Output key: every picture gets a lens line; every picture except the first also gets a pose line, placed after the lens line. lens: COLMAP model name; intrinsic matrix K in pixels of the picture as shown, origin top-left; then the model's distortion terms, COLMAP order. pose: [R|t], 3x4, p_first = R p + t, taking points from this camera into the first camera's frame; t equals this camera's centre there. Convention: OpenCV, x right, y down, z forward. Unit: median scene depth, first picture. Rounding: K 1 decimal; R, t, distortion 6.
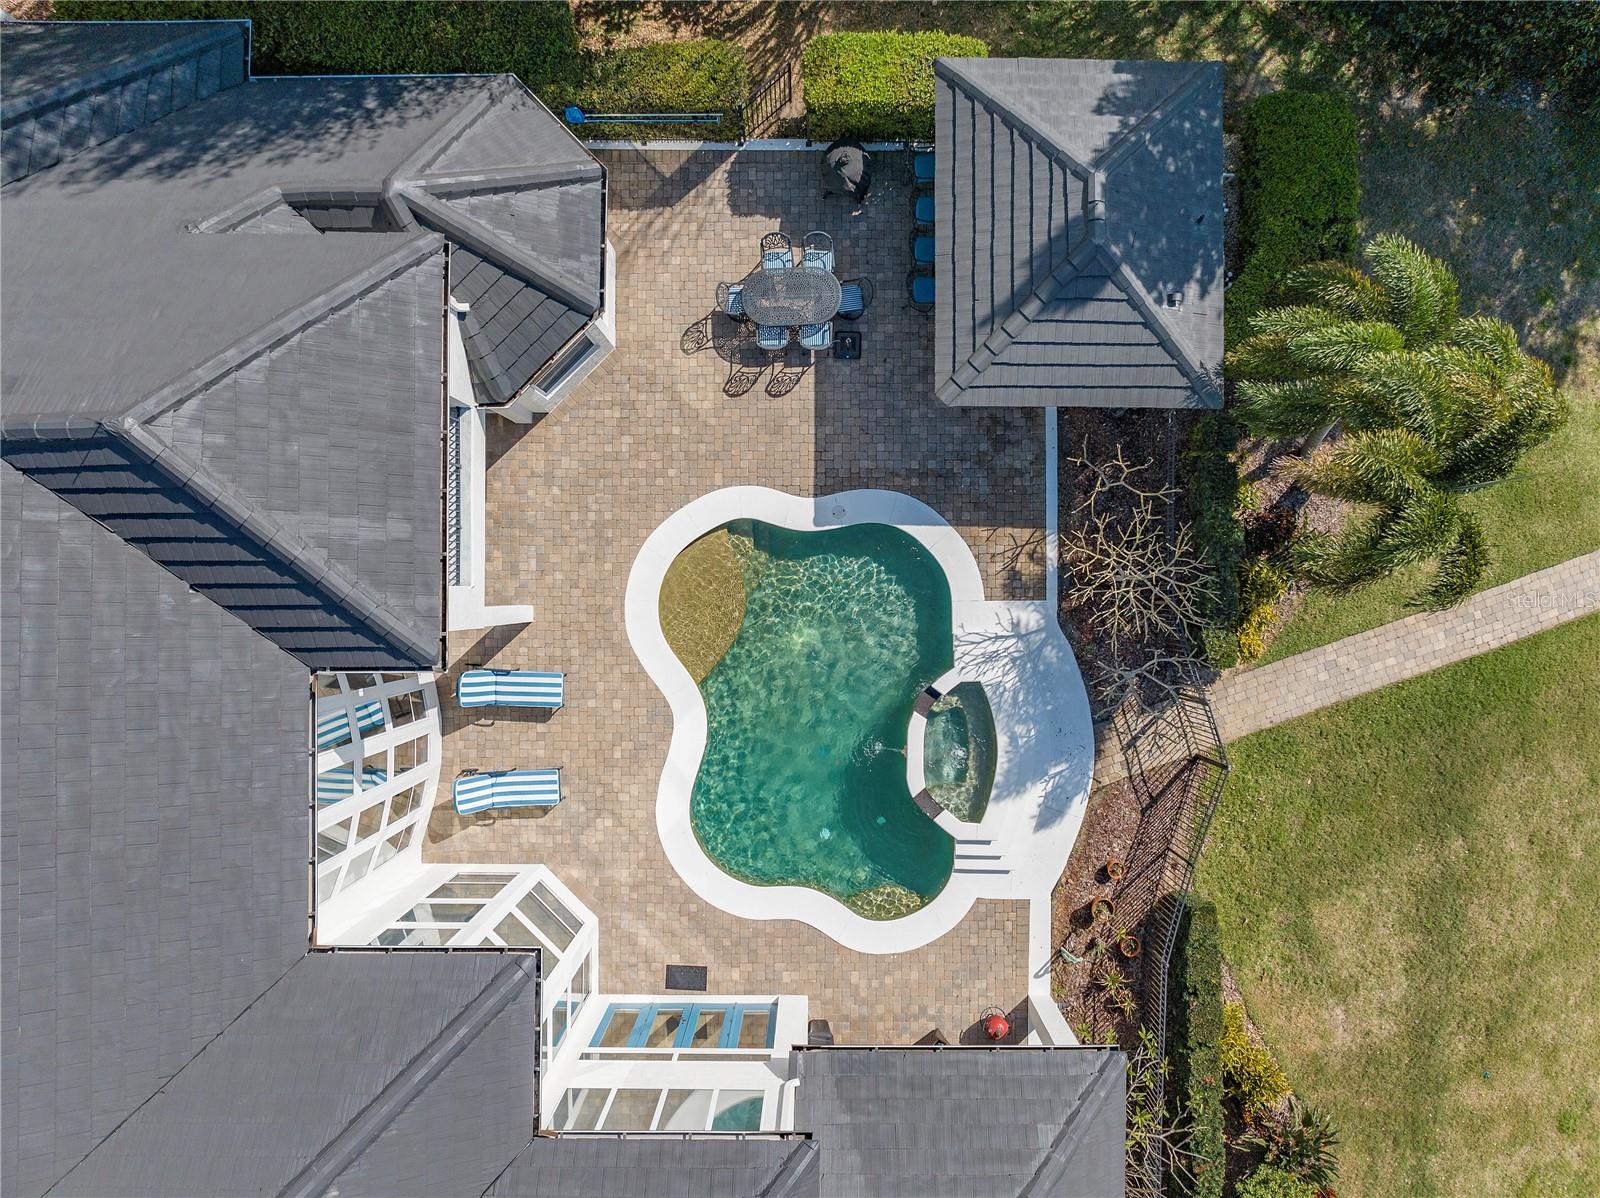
lens RADIAL K [[1145.9, 0, 800.0], [0, 1145.9, 599.0], [0, 0, 1]] dist [-0.043858, 0.050848]
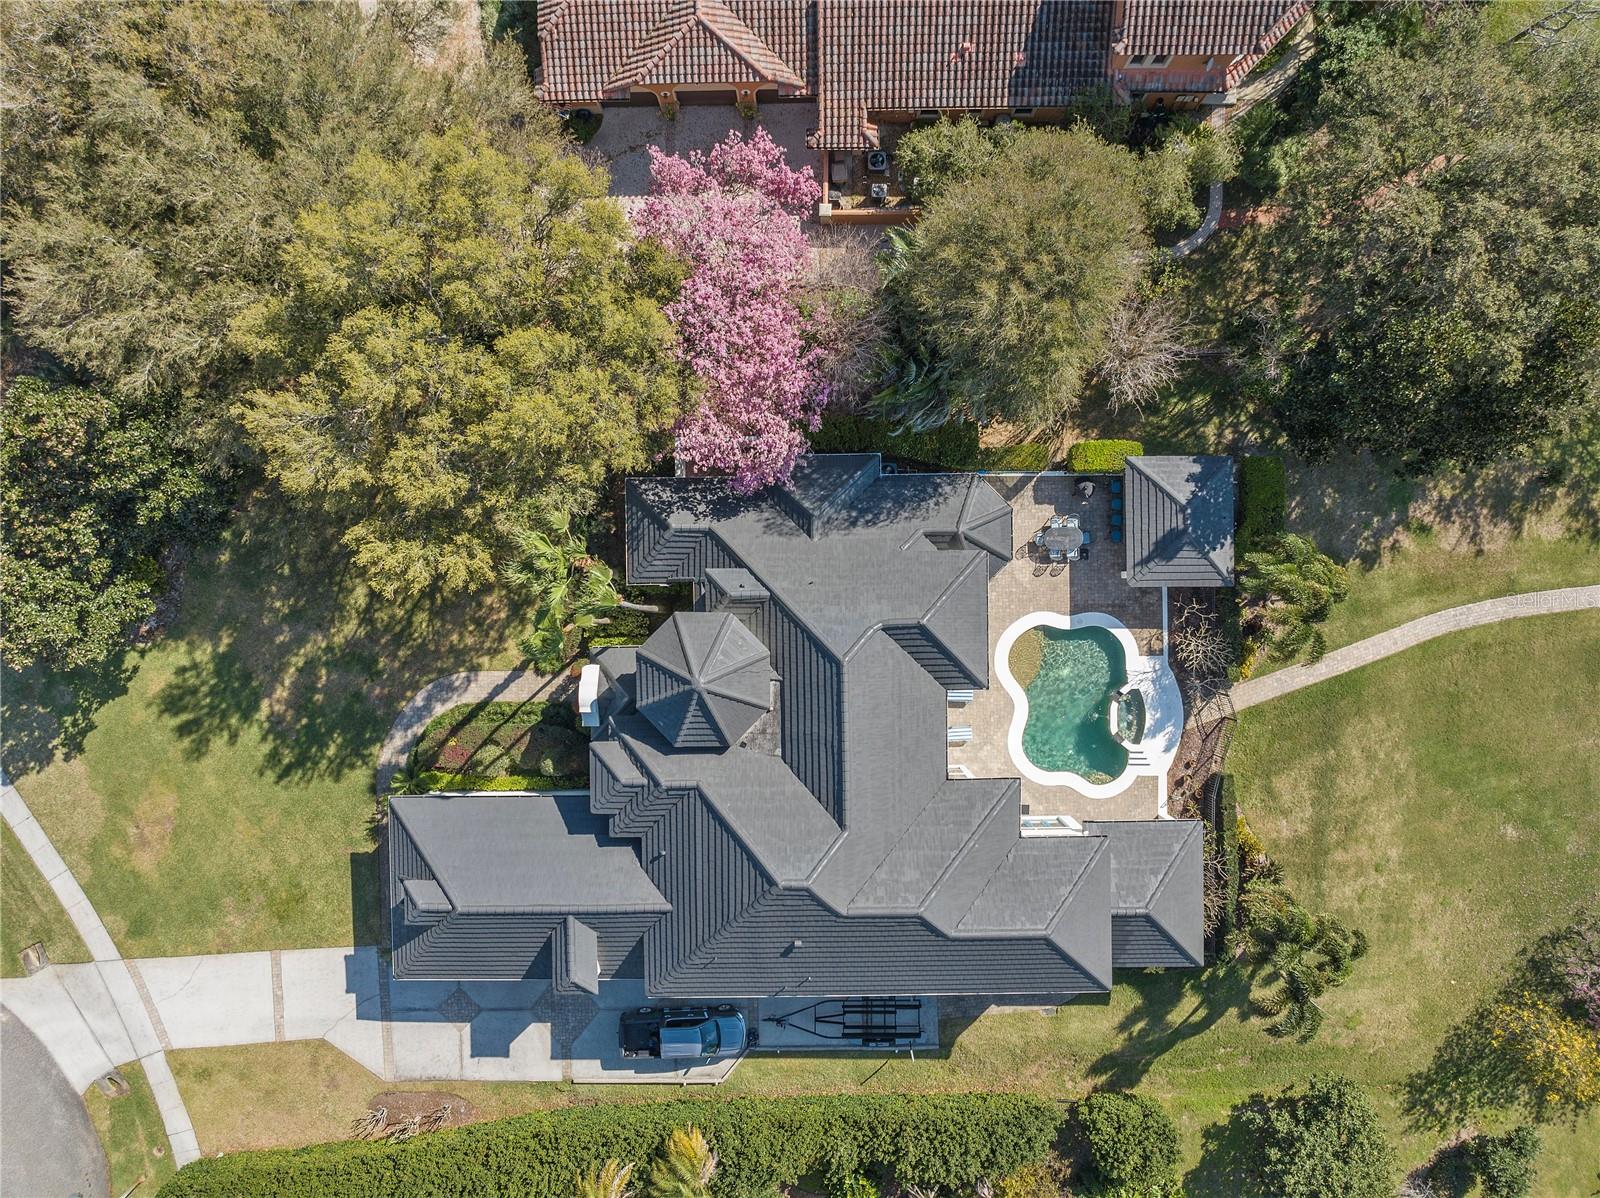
lens RADIAL K [[1171.3, 0, 800.0], [0, 1171.3, 599.0], [0, 0, 1]] dist [-0.003696, -0.003039]
pose [[0.999865, -0.014656, 0.007470, -0.599978], [0.014633, 0.999888, 0.003048, -0.143330], [-0.007514, -0.002938, 0.999967, -1.564156]]
